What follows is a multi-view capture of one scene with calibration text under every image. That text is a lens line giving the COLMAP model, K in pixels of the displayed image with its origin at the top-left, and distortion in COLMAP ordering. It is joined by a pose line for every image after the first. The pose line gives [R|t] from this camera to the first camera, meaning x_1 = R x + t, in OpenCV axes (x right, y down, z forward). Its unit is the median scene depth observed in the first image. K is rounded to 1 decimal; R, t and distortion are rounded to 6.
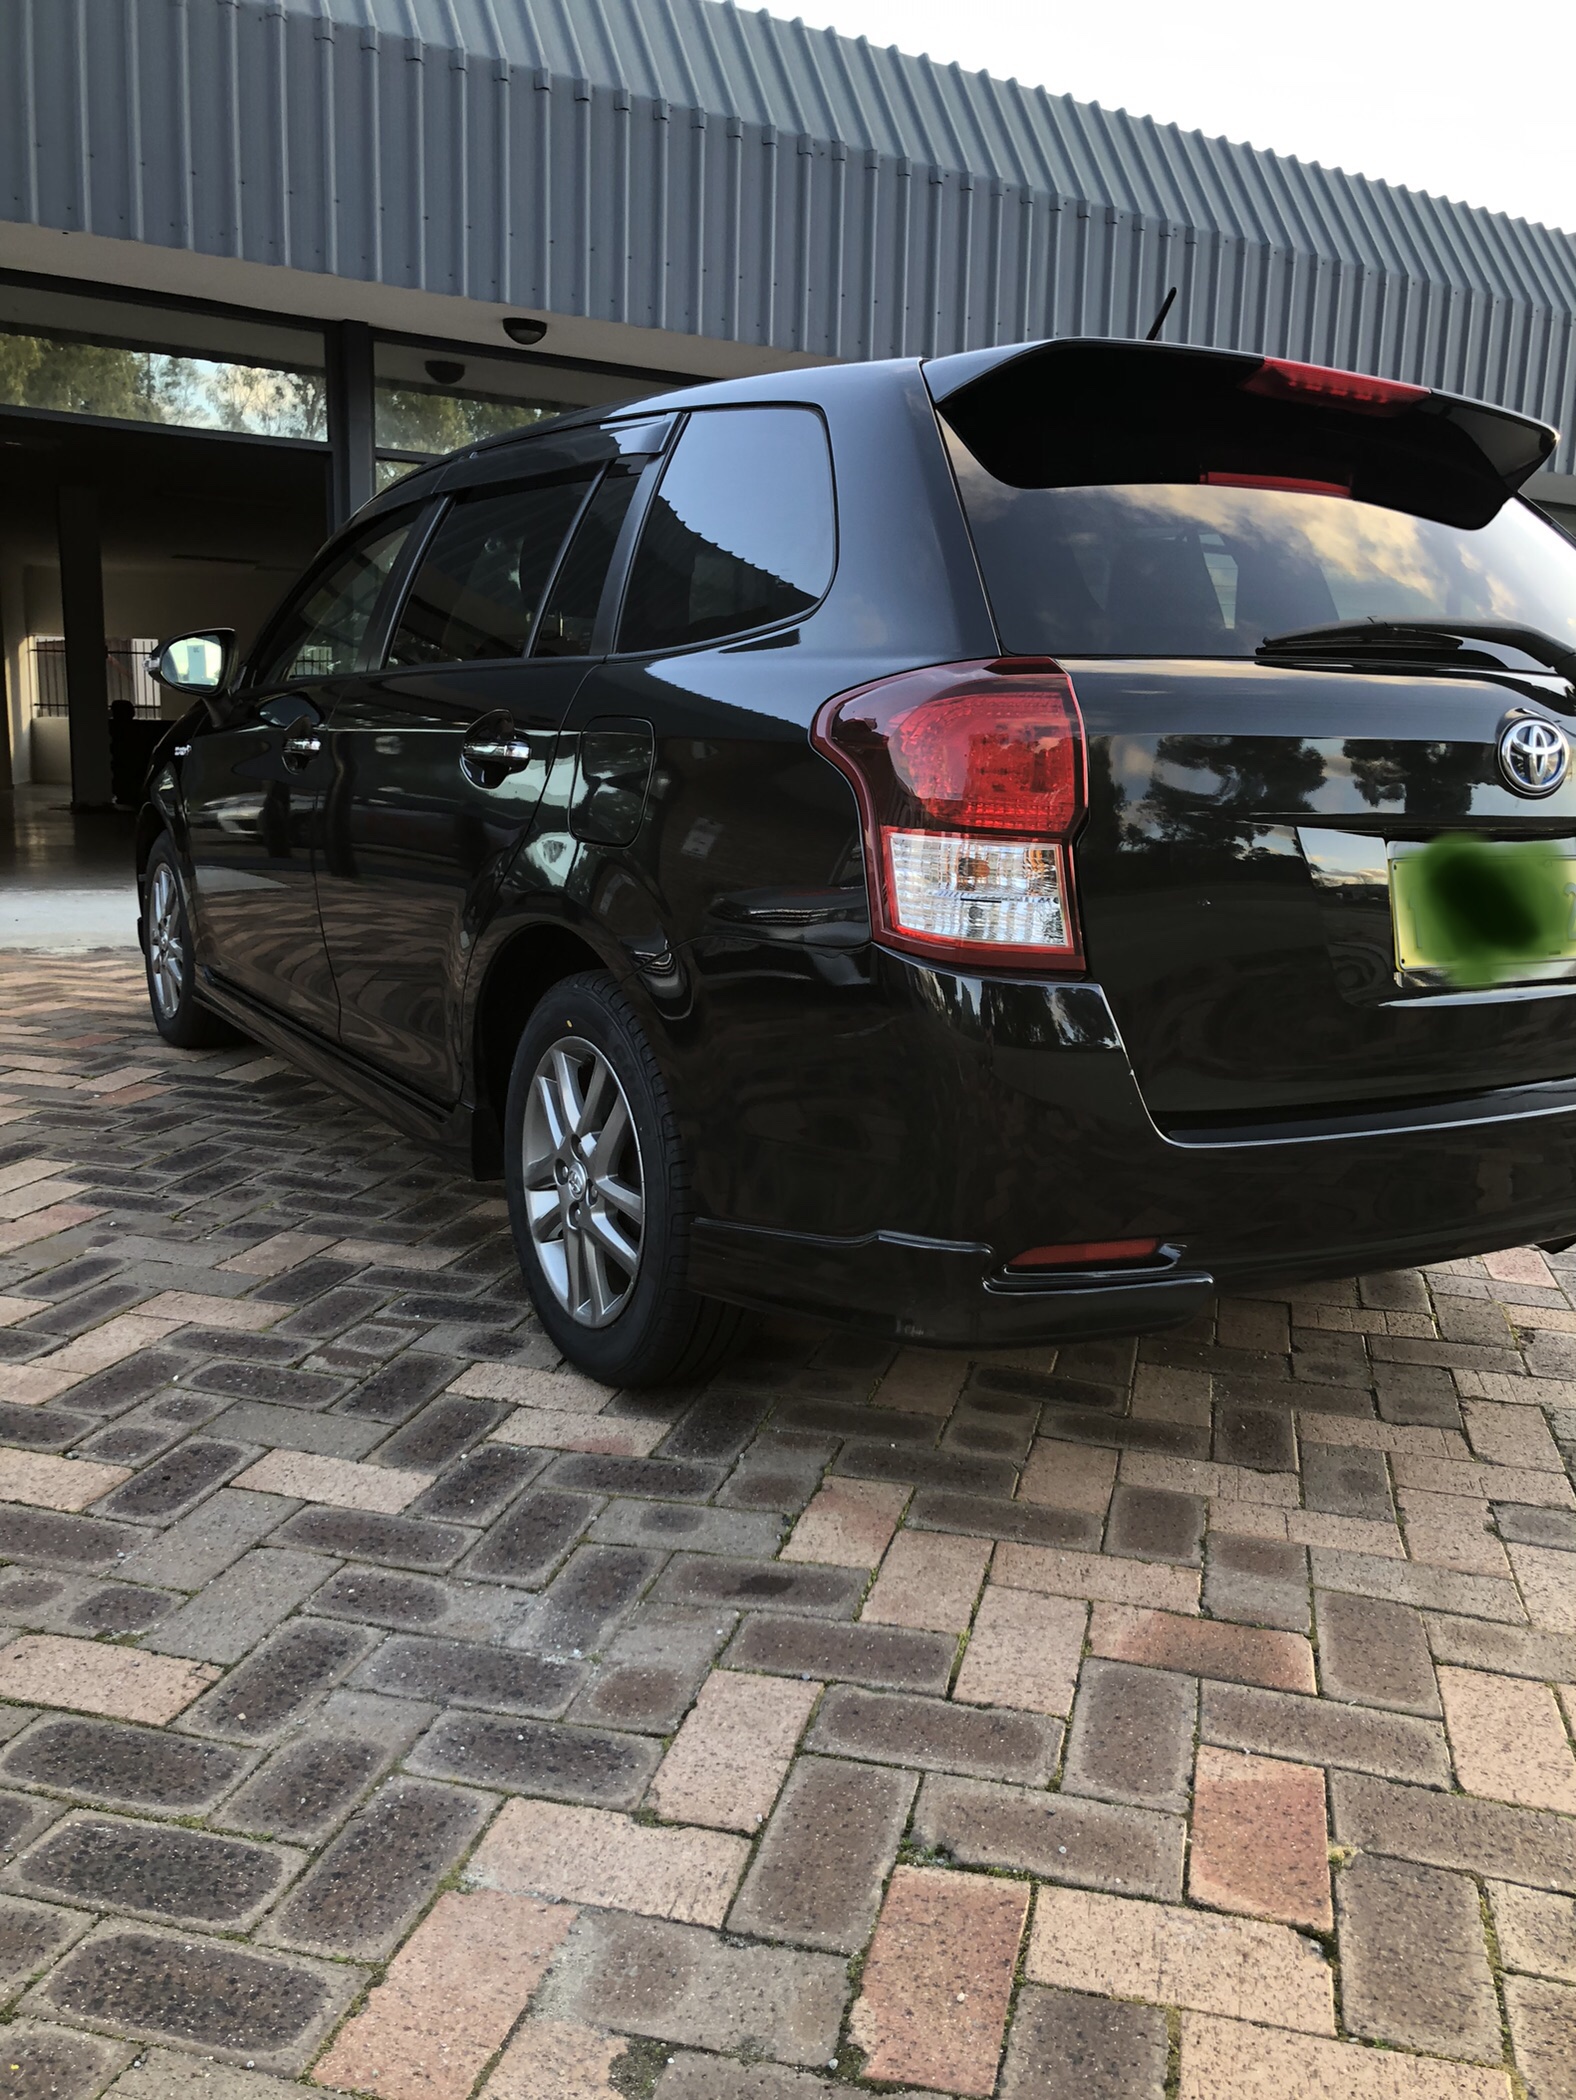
lens RADIAL K [[1742.8, 0, 788.0], [0, 1742.8, 1050.0], [0, 0, 1]] dist [0.009485, -0.000979]
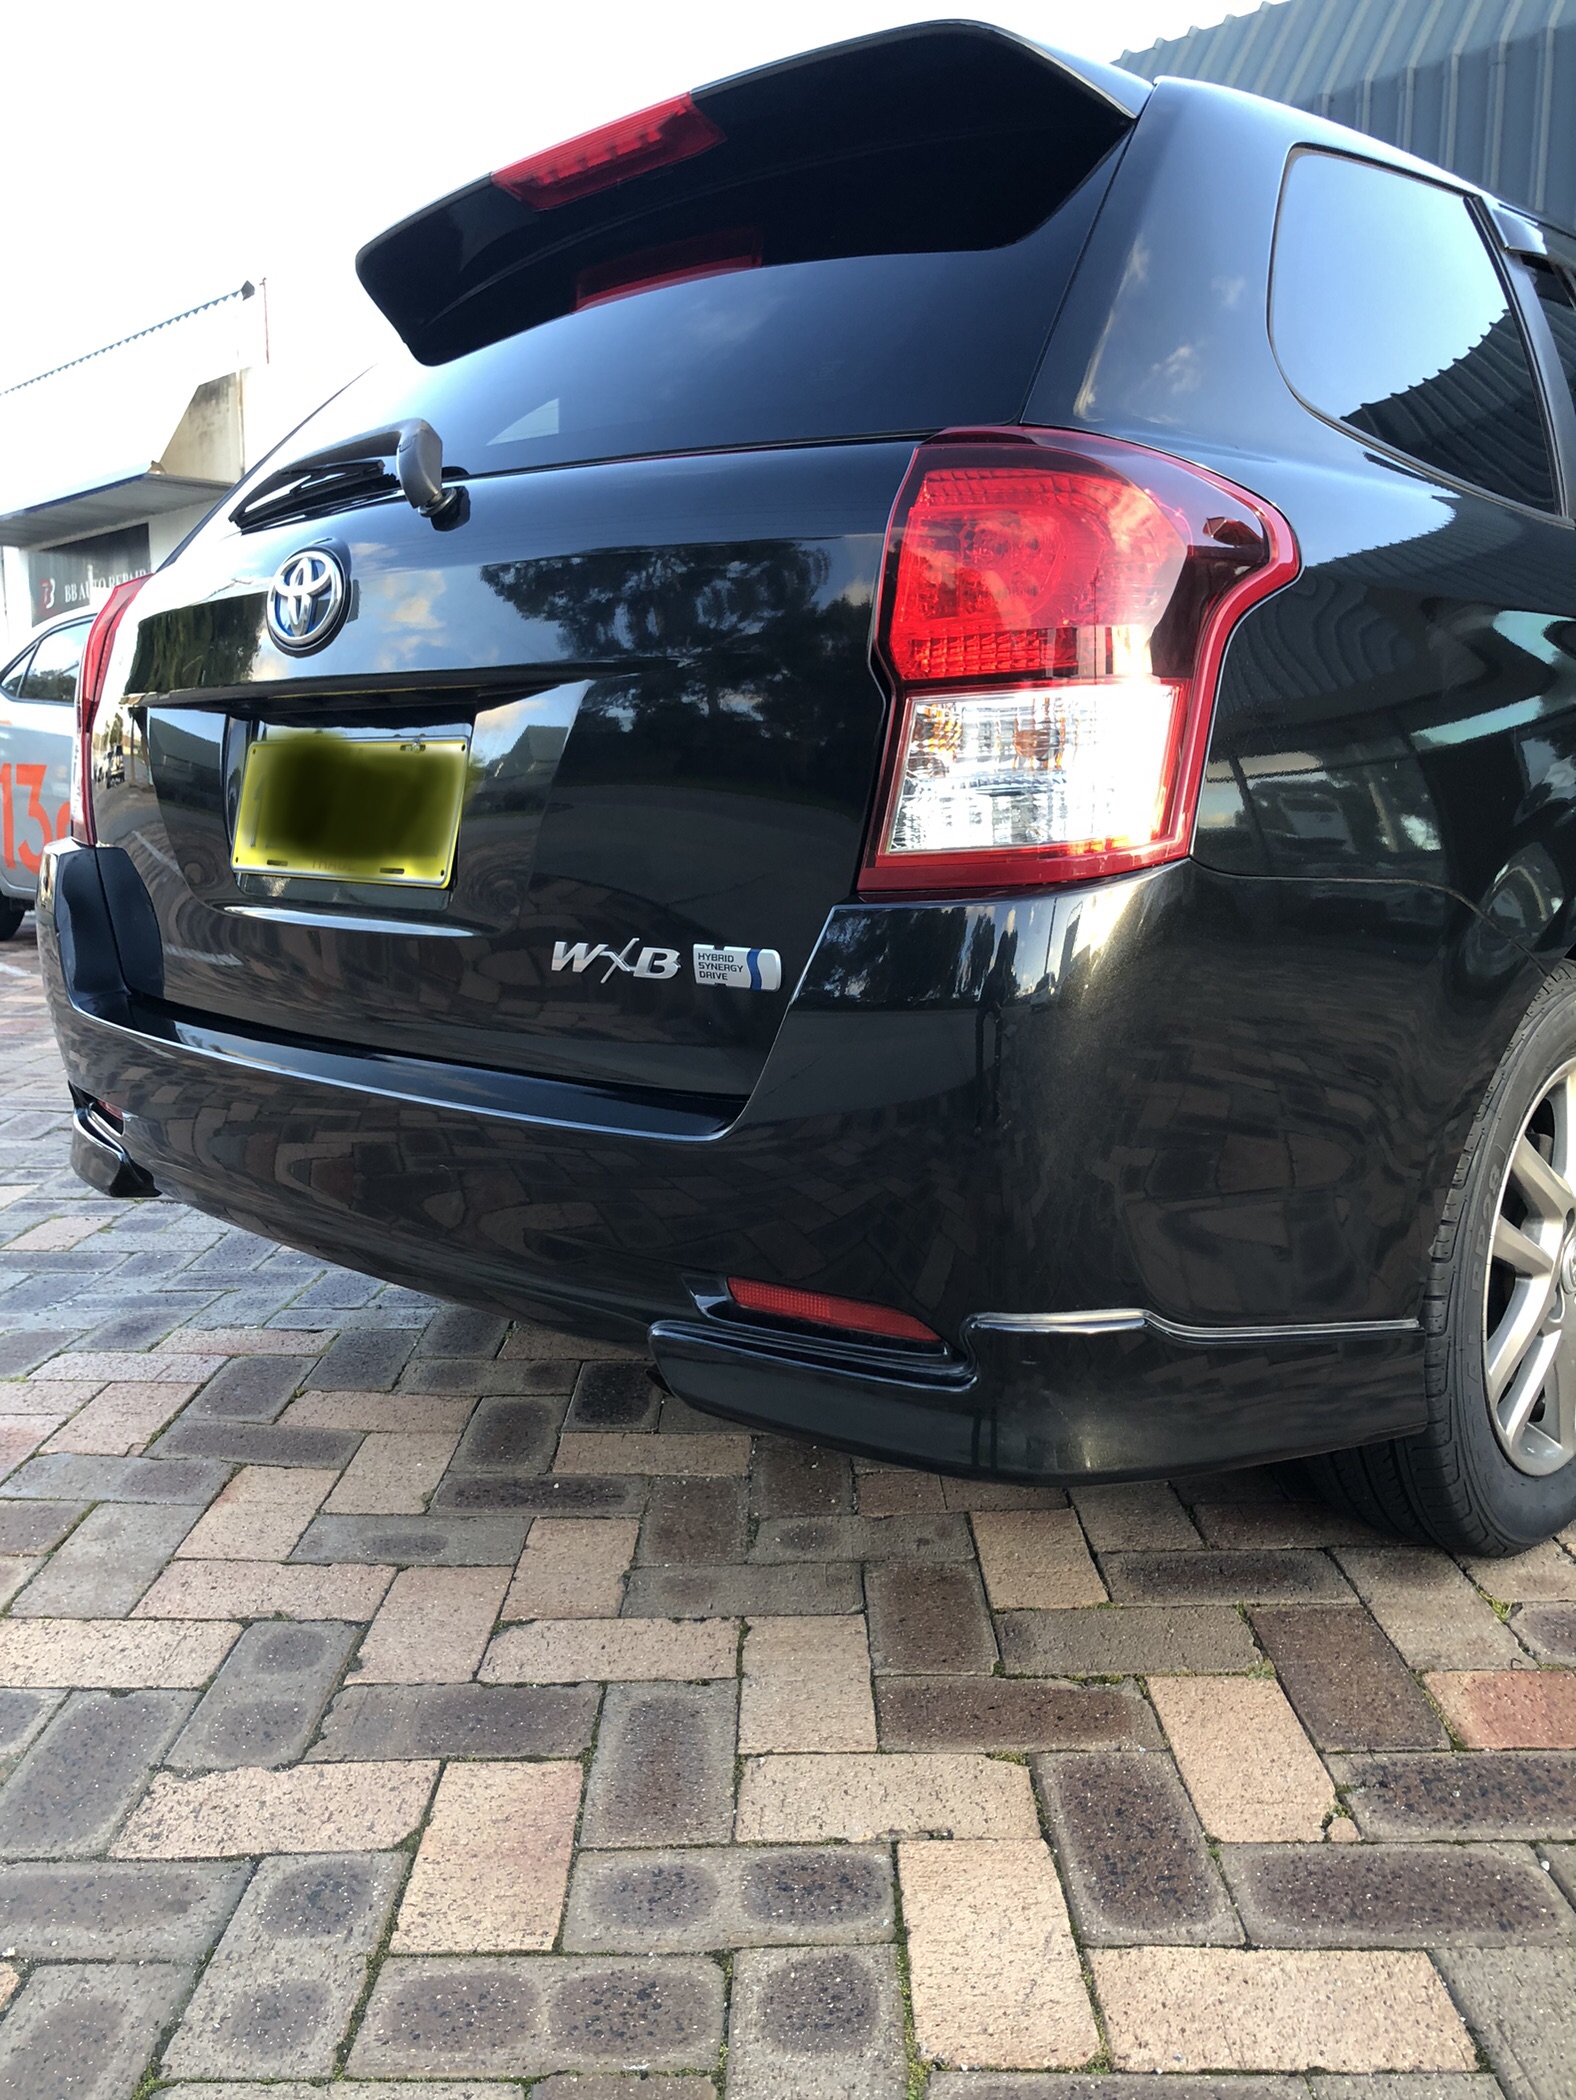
lens RADIAL K [[1762.6, 0, 801.0], [0, 1762.6, 1006.7], [0, 0, 1]] dist [0.004586, 0.009379]
pose [[0.248157, 0.094380, -0.964111, 1.212929], [-0.177907, 0.982755, 0.050413, -0.067178], [0.952243, 0.159012, 0.260668, 1.007934]]
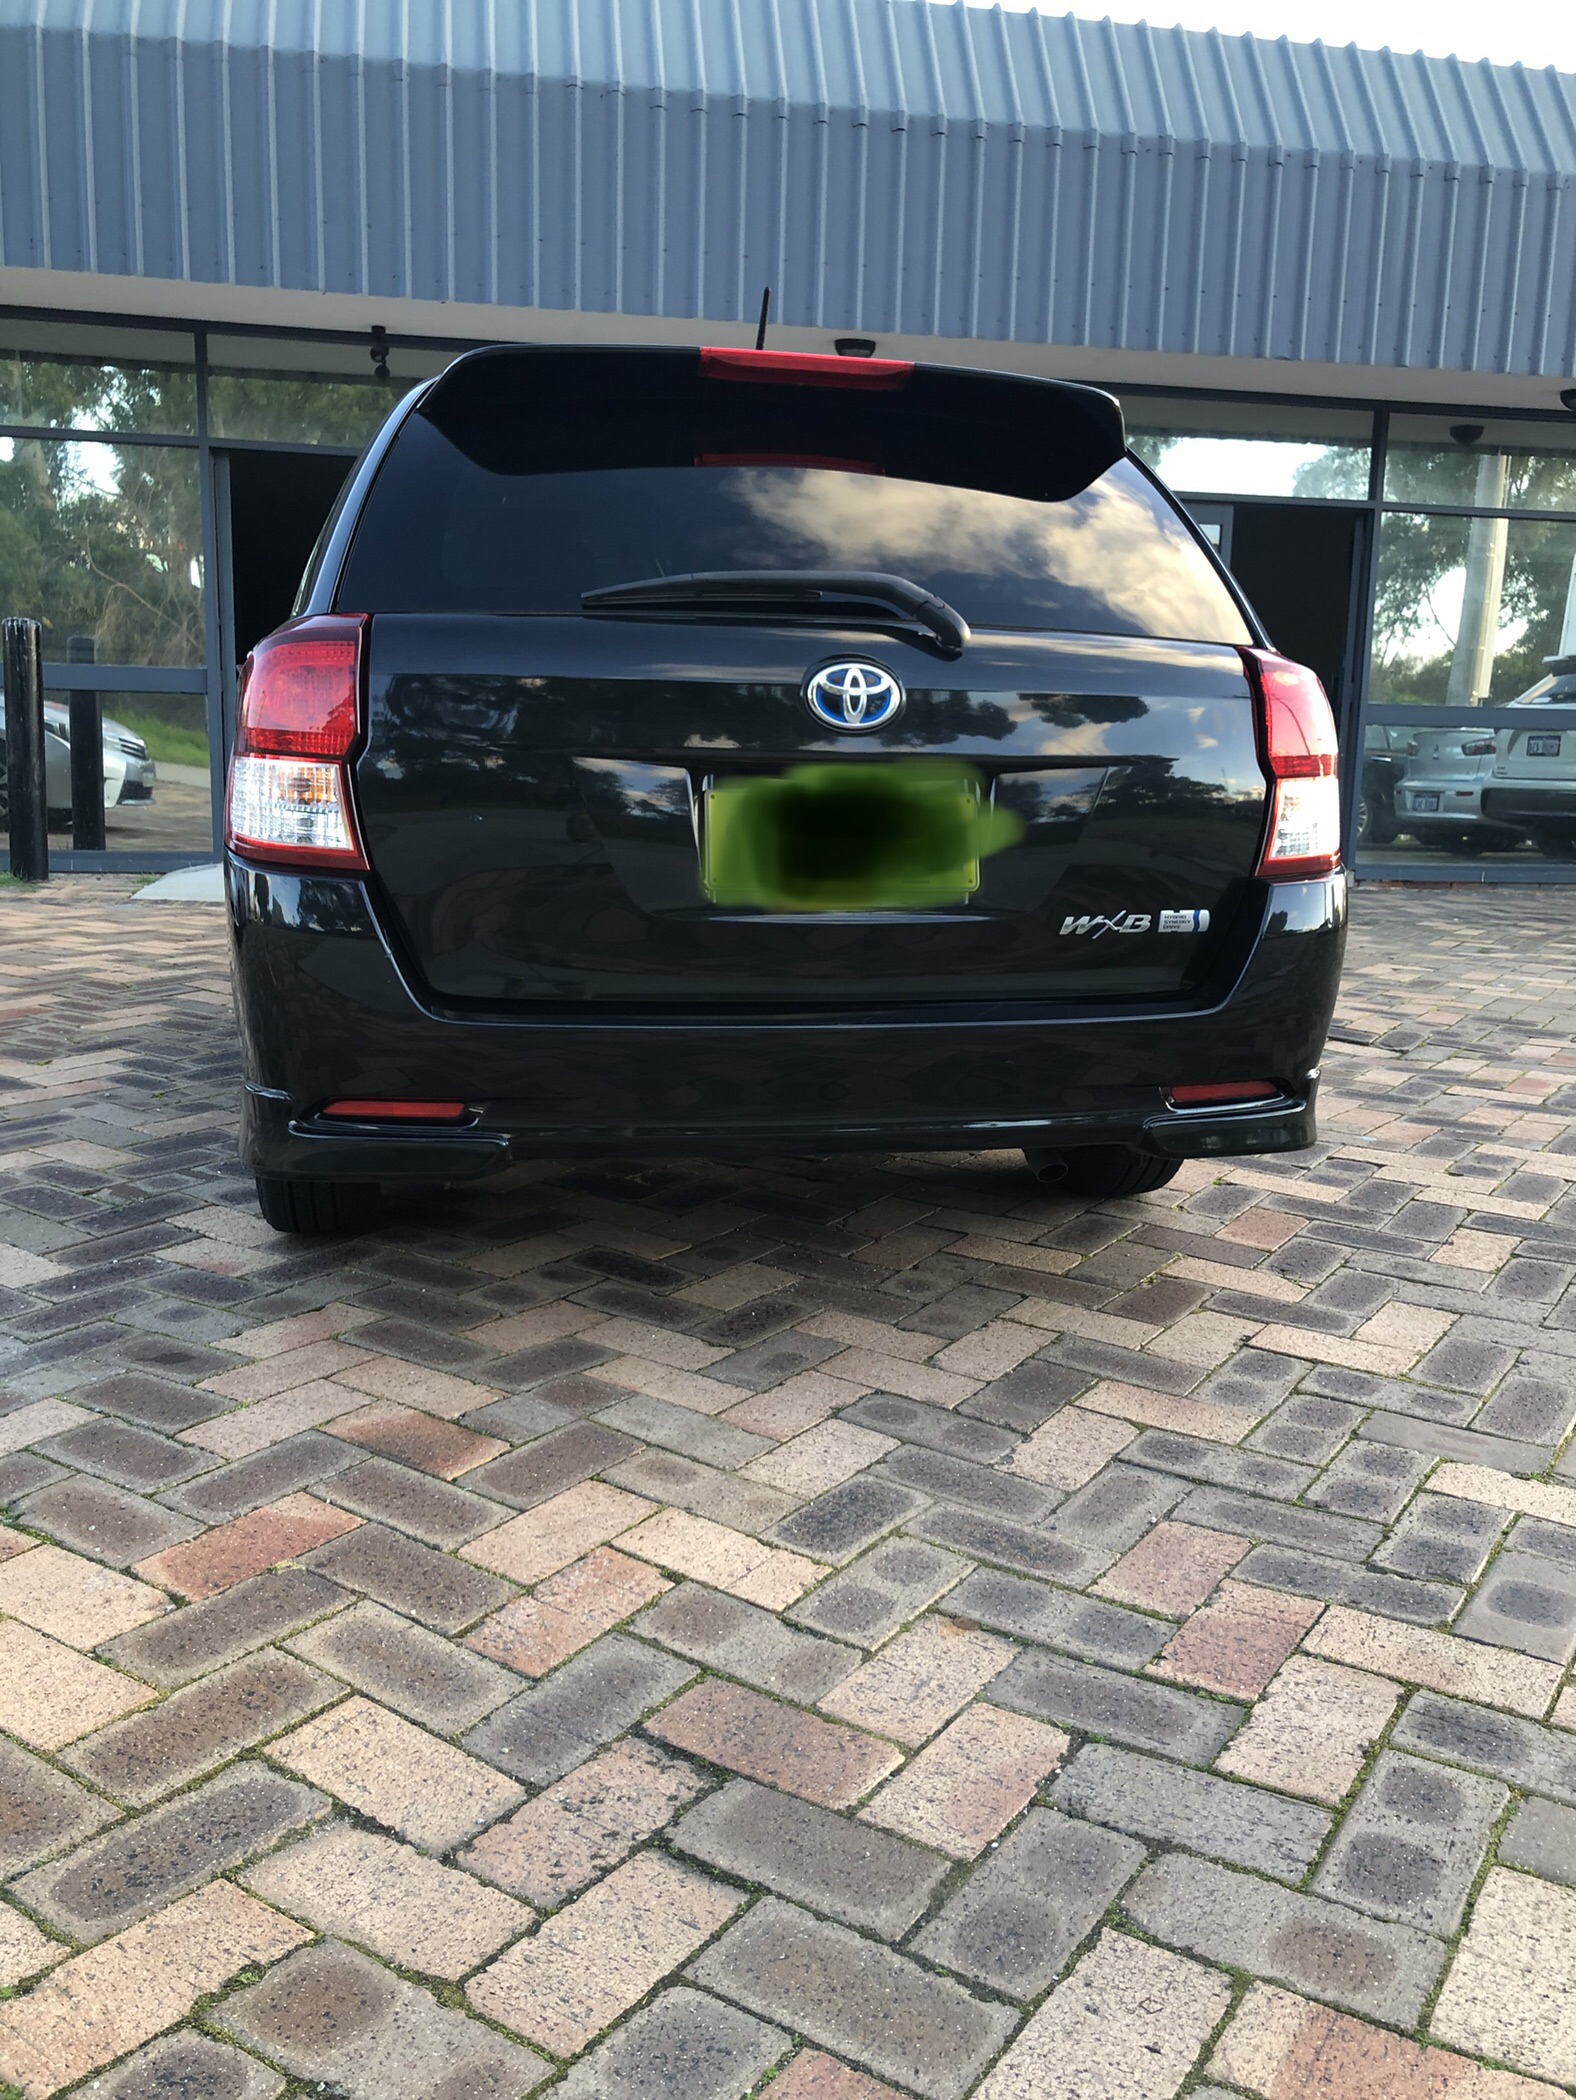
lens RADIAL K [[1762.6, 0, 801.0], [0, 1762.6, 1006.7], [0, 0, 1]] dist [0.004586, 0.009379]
pose [[0.940752, 0.046758, -0.335856, 0.763285], [-0.056653, 0.998199, -0.019719, 0.049727], [0.334329, 0.037578, 0.941707, -0.048506]]
